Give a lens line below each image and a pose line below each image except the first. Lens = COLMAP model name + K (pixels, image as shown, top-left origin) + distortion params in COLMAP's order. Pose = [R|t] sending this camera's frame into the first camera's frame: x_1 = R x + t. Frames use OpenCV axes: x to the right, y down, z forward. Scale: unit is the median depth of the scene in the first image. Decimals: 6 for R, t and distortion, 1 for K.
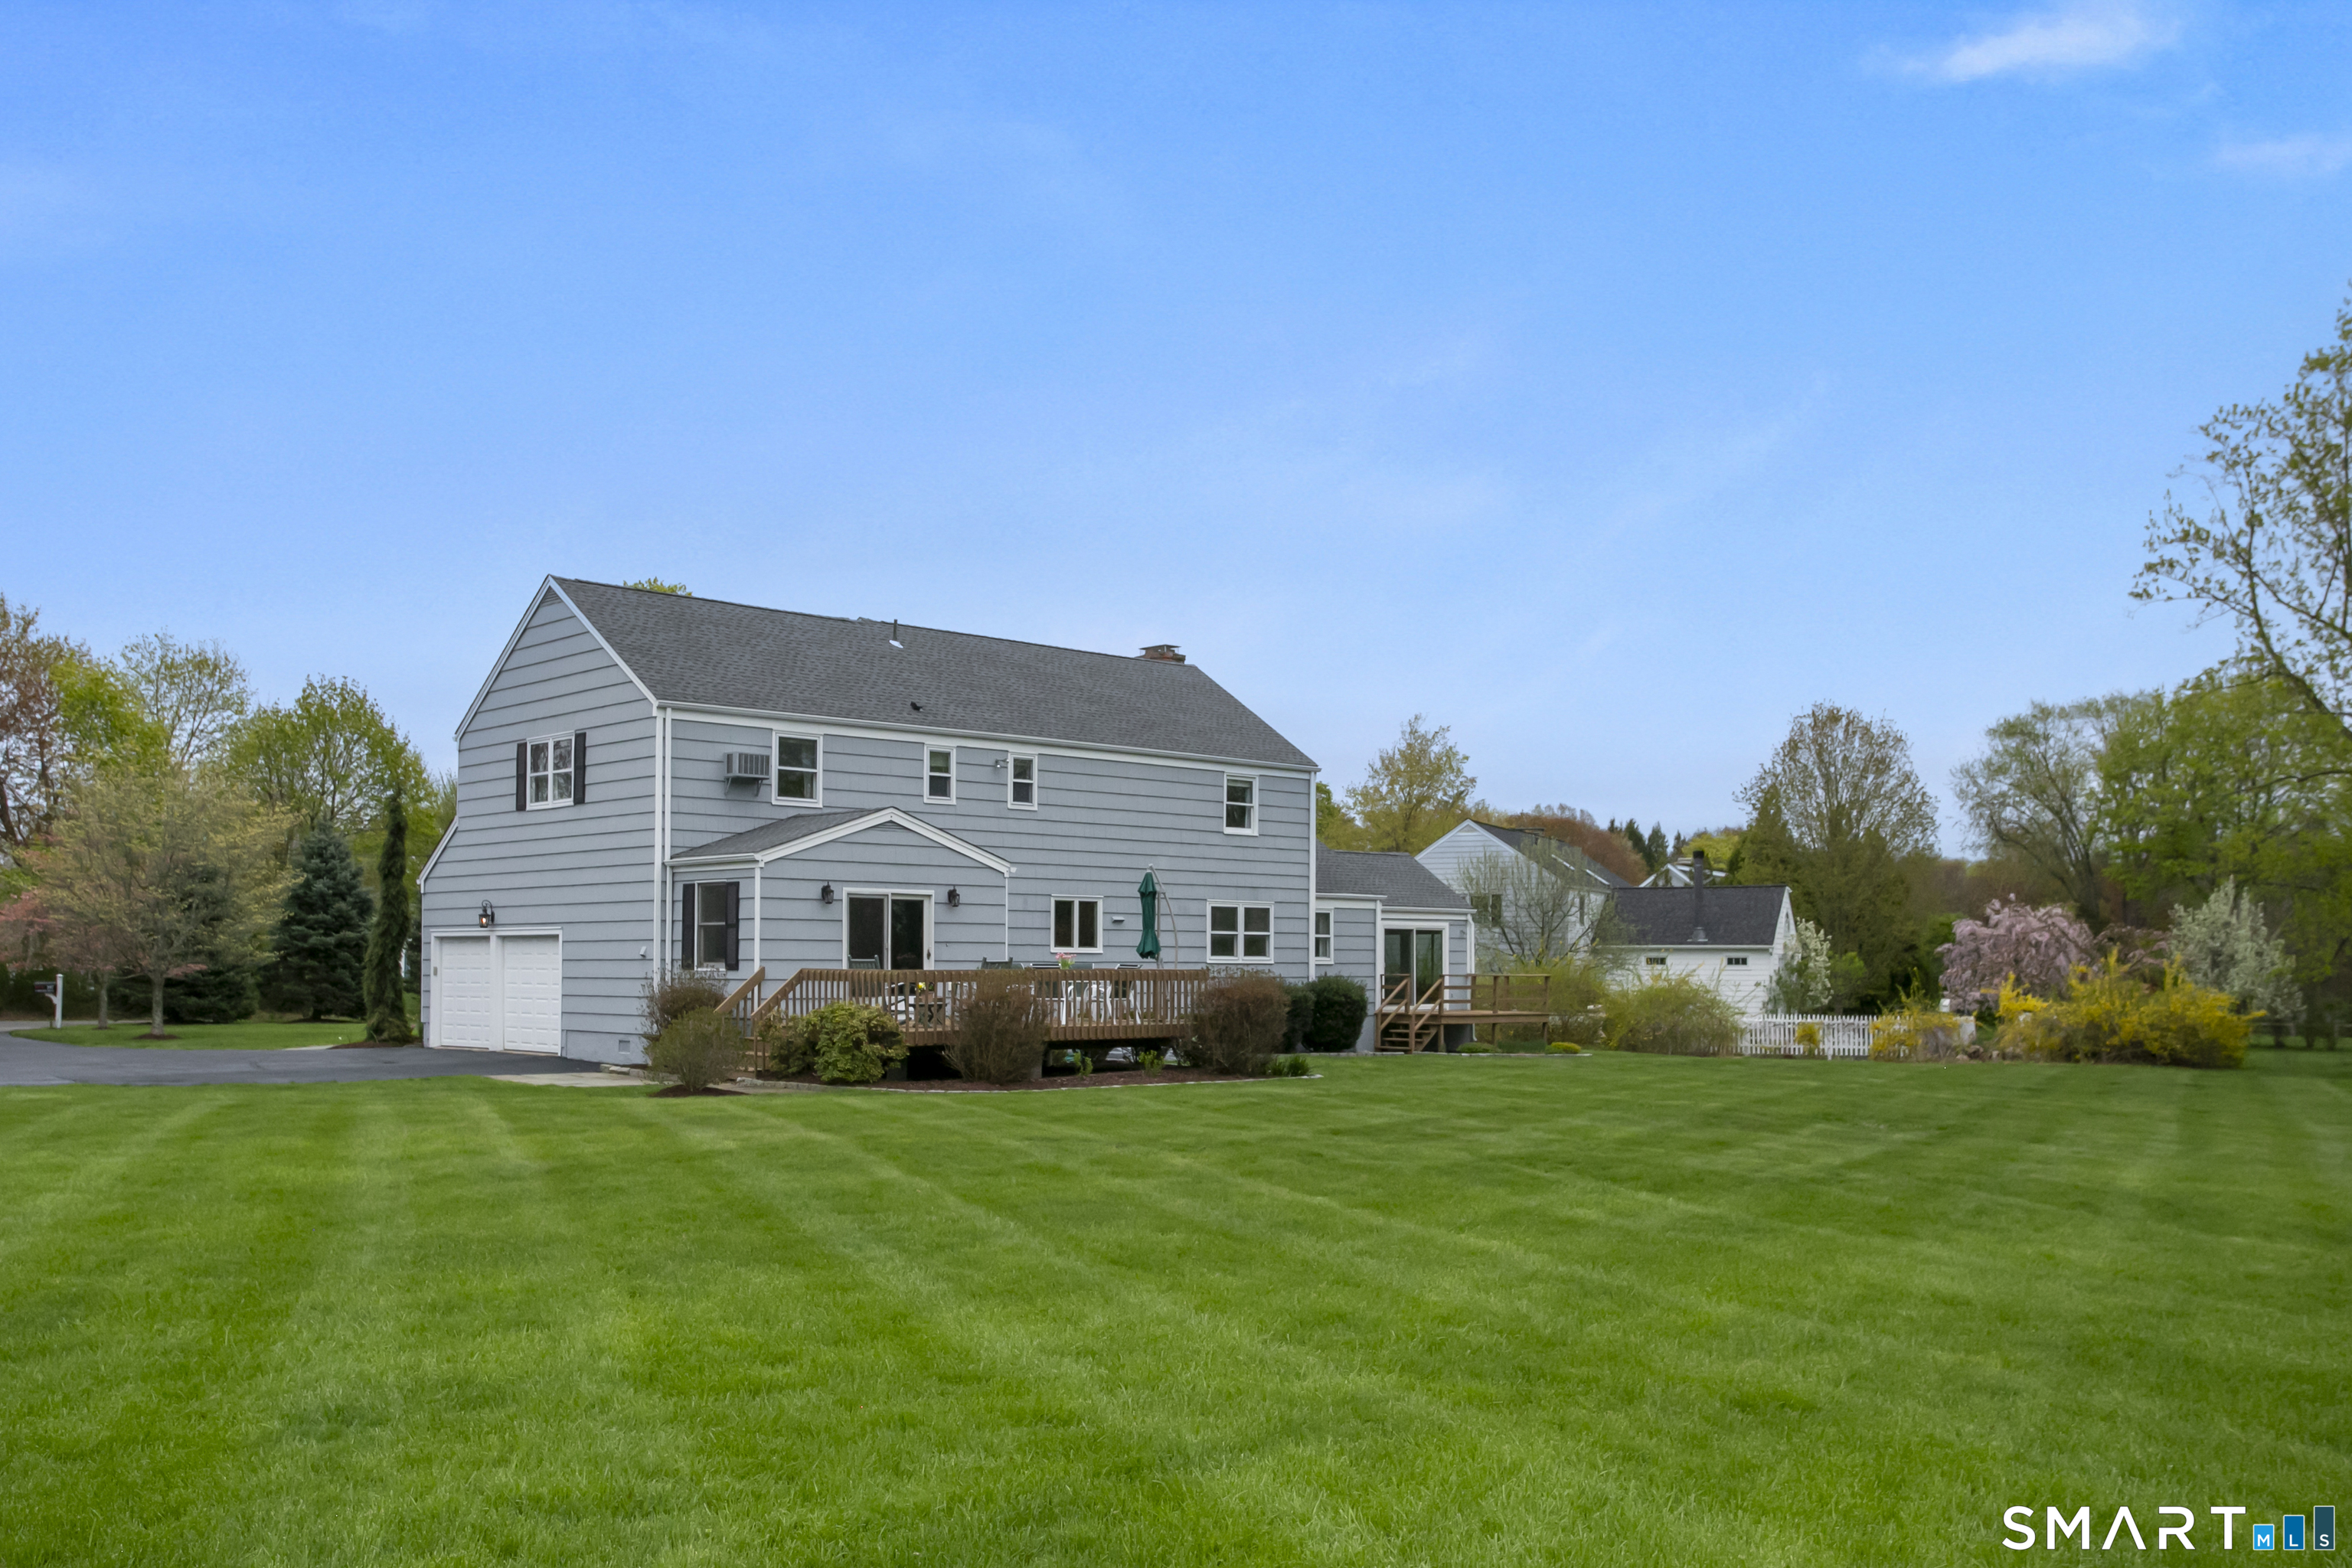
lens RADIAL K [[2158.0, 0, 1176.5], [0, 2158.0, 789.3], [0, 0, 1]] dist [-0.009224, 0.000000]
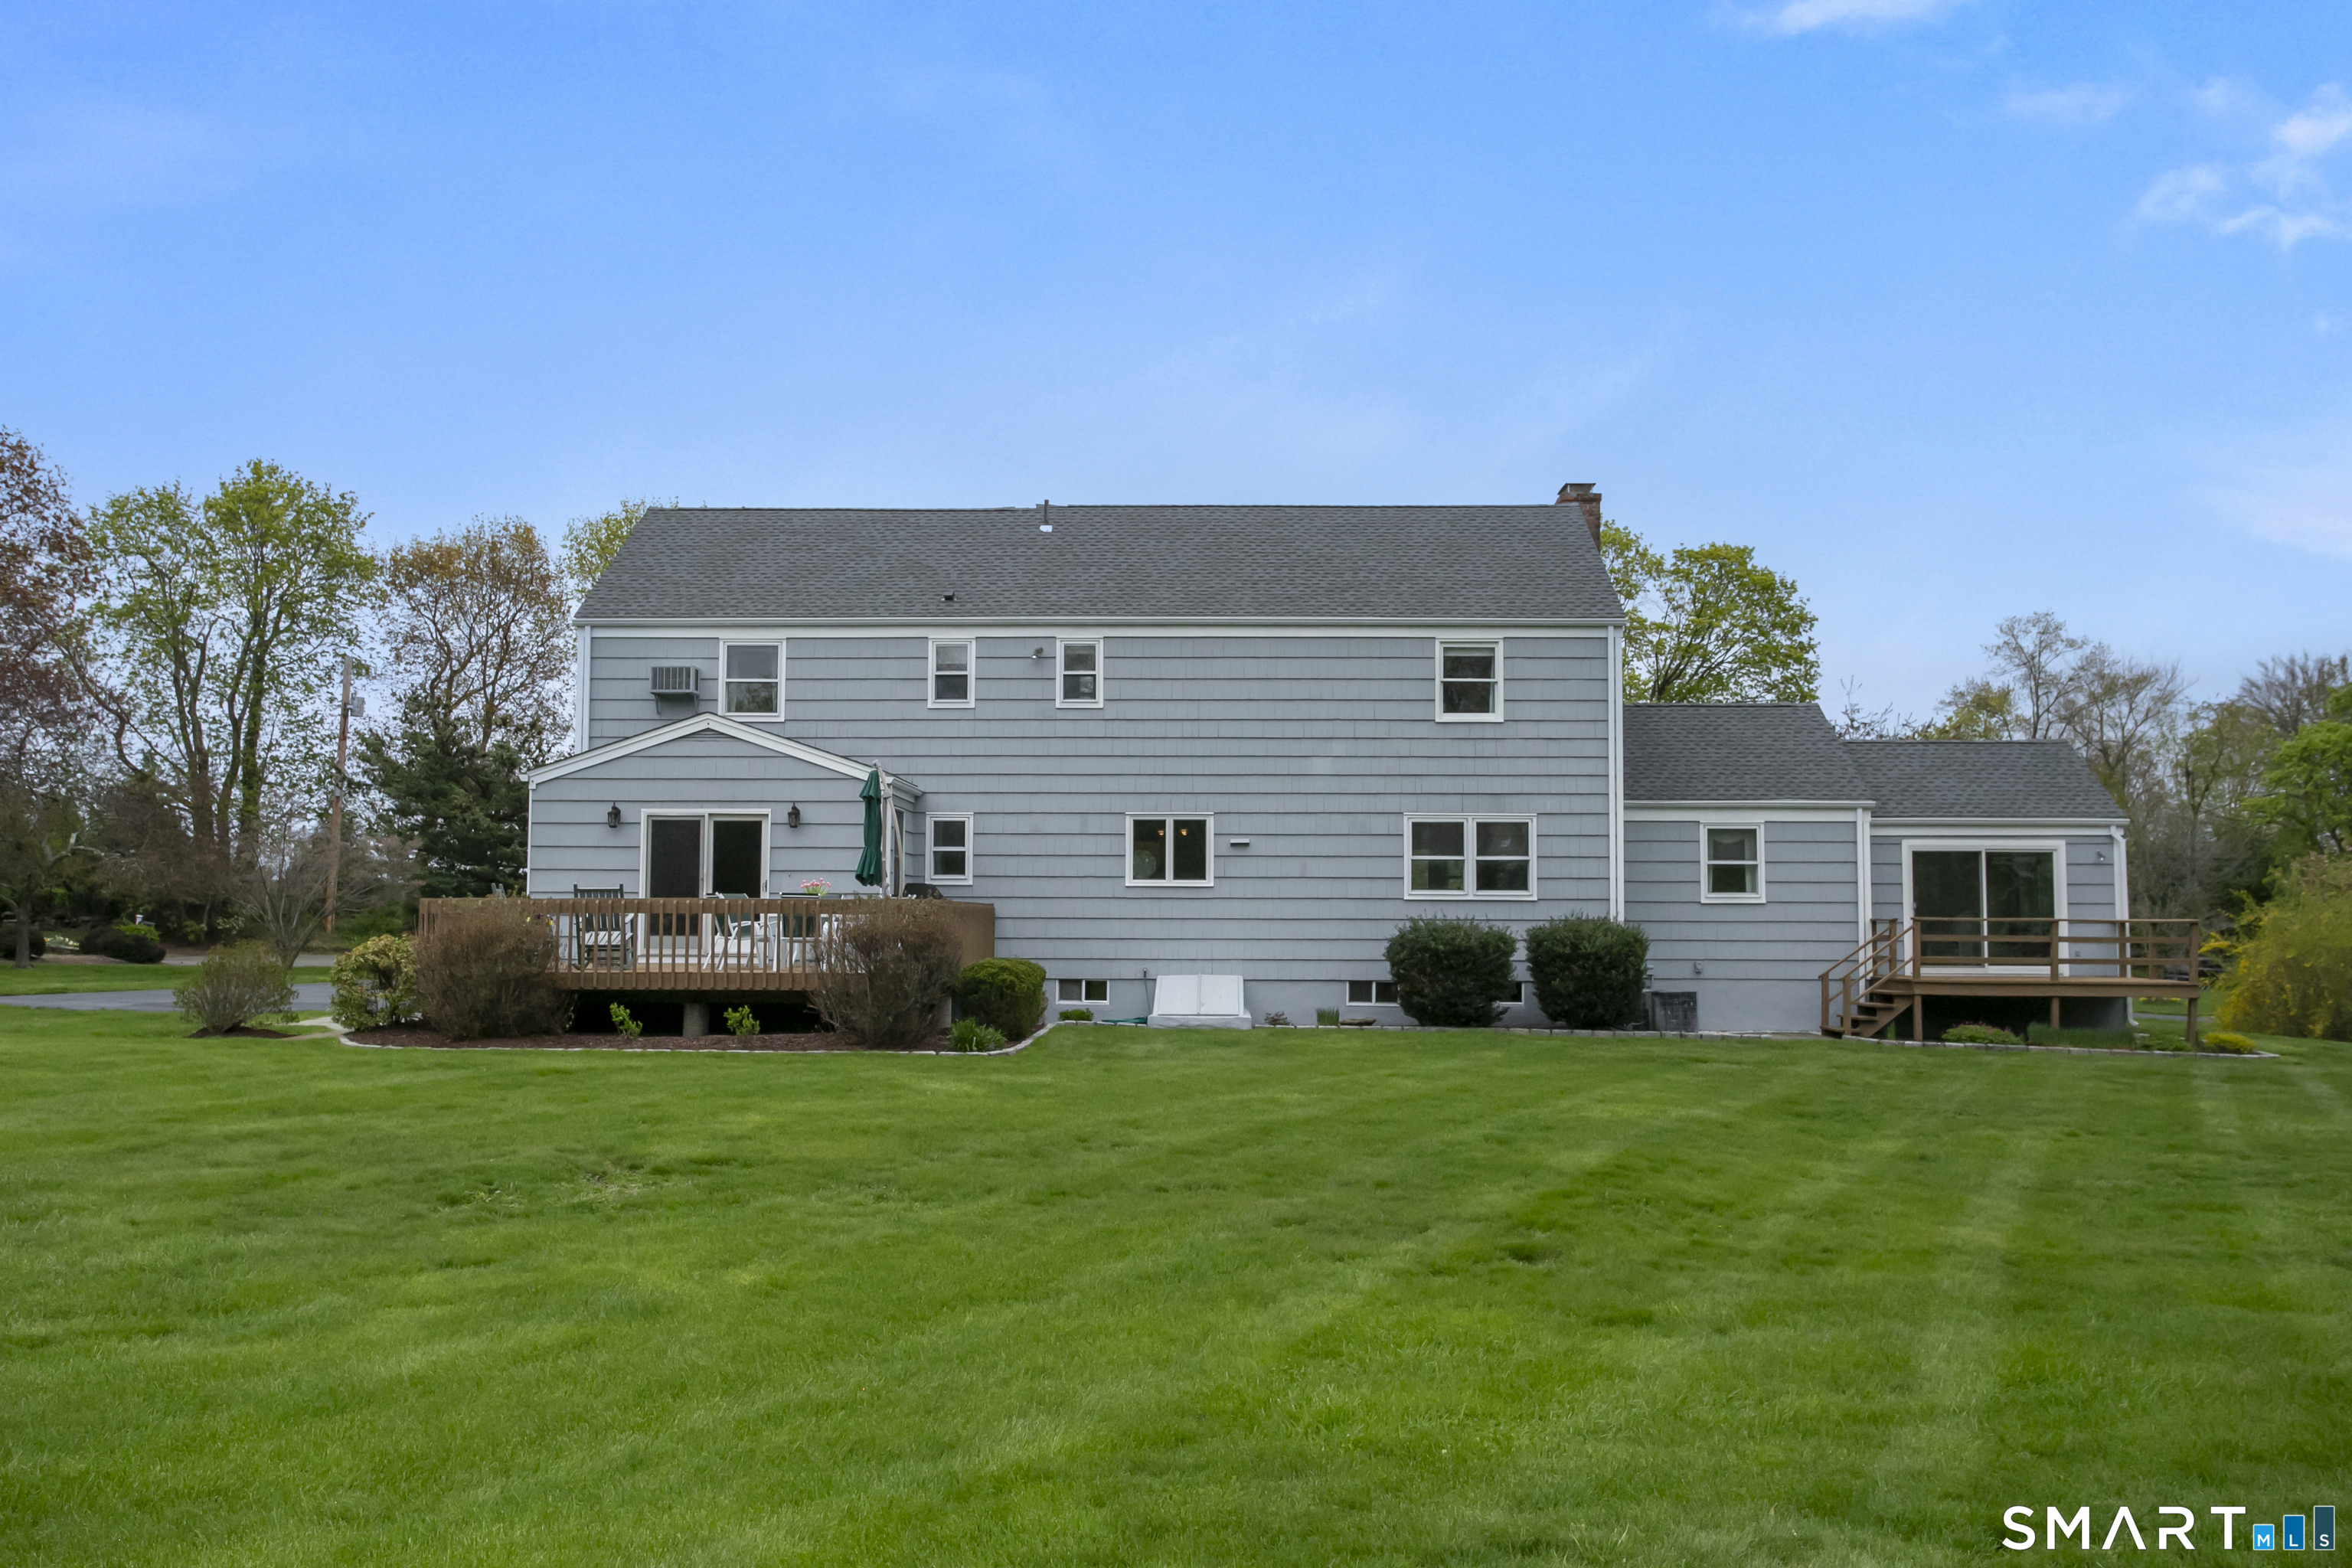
lens RADIAL K [[1925.2, 0, 1176.1], [0, 1925.2, 778.3], [0, 0, 1]] dist [0.004688, 0.000830]
pose [[0.690550, -0.057120, -0.721025, 0.466968], [0.056990, 0.998074, -0.024486, 0.054847], [0.721036, -0.024183, 0.692476, 0.528812]]
